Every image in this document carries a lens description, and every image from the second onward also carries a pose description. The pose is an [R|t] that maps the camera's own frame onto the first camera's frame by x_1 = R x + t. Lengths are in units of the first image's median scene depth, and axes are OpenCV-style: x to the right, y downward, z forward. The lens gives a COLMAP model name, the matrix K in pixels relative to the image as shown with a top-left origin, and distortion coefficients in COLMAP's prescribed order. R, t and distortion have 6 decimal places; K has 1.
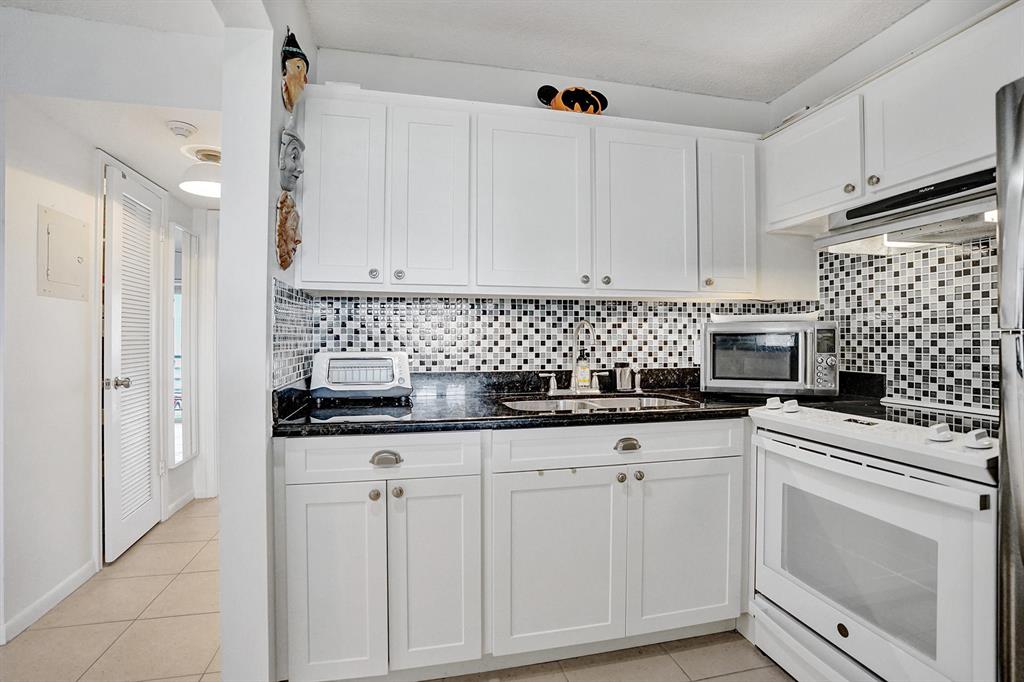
lens RADIAL K [[489.3, 0, 516.8], [0, 489.3, 336.7], [0, 0, 1]] dist [-0.072182, 0.028555]
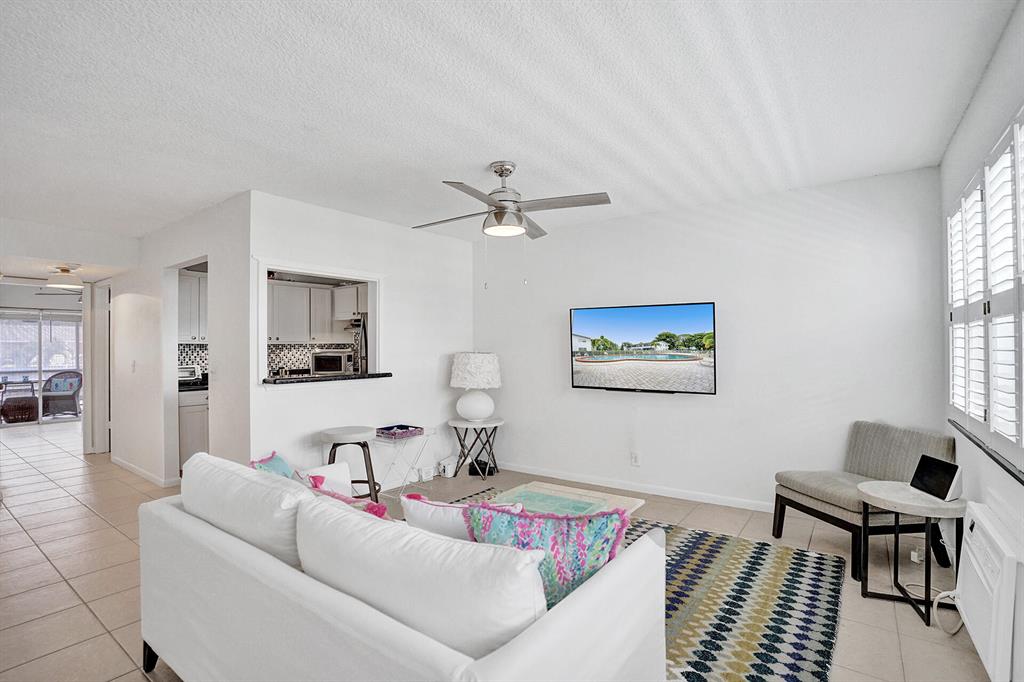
lens RADIAL K [[489.3, 0, 508.6], [0, 489.3, 326.8], [0, 0, 1]] dist [-0.072182, 0.028555]
pose [[0.774291, 0.018127, 0.632570, -0.533136], [0.006626, 0.999303, -0.036747, -0.066922], [-0.632795, 0.032644, 0.773631, -1.980455]]
